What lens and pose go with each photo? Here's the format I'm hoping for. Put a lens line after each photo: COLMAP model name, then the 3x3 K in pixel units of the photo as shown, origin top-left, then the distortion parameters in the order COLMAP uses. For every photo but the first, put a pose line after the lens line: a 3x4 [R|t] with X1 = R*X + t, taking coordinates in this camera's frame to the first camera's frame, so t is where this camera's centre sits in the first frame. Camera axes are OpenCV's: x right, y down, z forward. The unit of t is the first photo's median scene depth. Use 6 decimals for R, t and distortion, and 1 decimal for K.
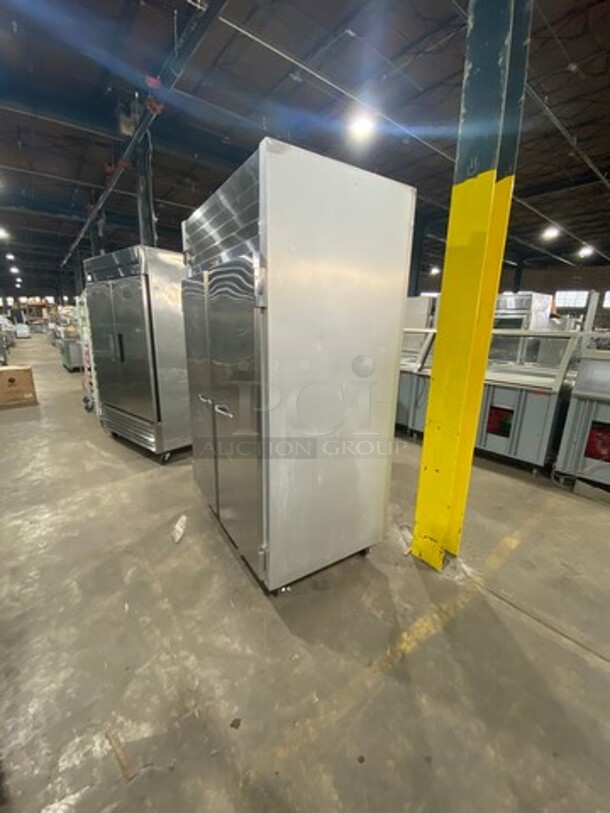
lens RADIAL K [[329.0, 0, 308.6], [0, 329.0, 405.7], [0, 0, 1]] dist [-0.000577, -0.010720]
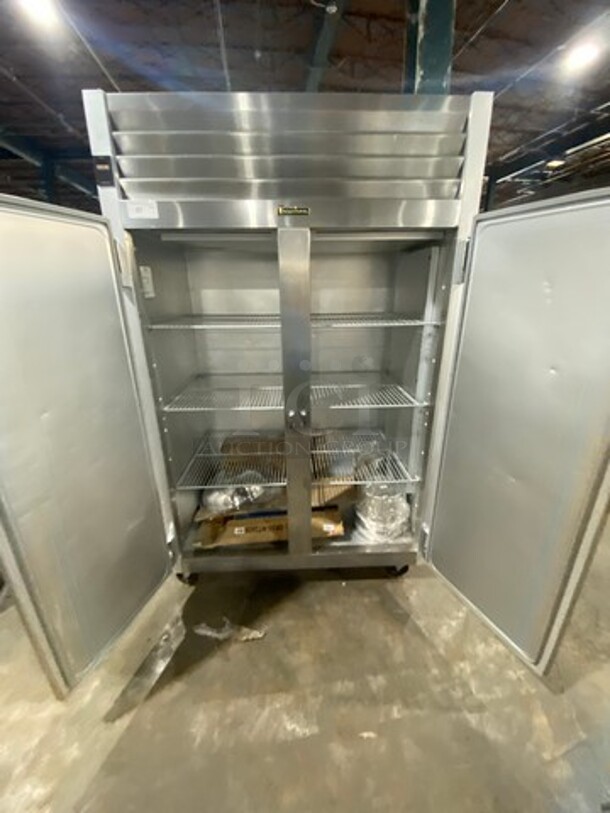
lens RADIAL K [[329.0, 0, 308.6], [0, 329.0, 405.7], [0, 0, 1]] dist [-0.000577, -0.010720]
pose [[0.514897, -0.309388, 0.799475, -0.935154], [0.223463, 0.948800, 0.223256, -0.214565], [-0.827615, 0.063699, 0.557671, 0.666255]]
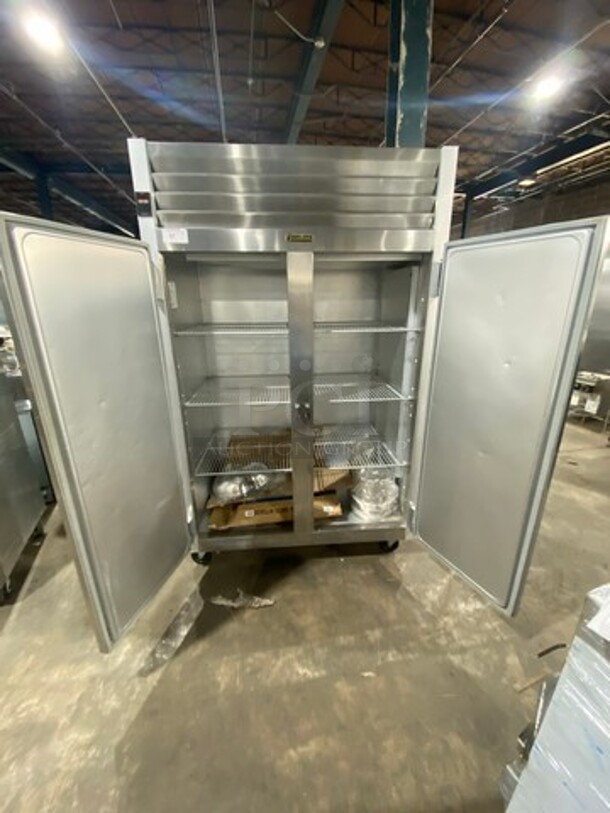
lens RADIAL K [[330.6, 0, 308.2], [0, 330.6, 405.4], [0, 0, 1]] dist [0.002759, -0.010554]
pose [[0.480554, -0.292000, 0.826924, -1.089533], [0.227037, 0.952216, 0.204304, -0.215047], [-0.847067, 0.089563, 0.523886, 0.626427]]
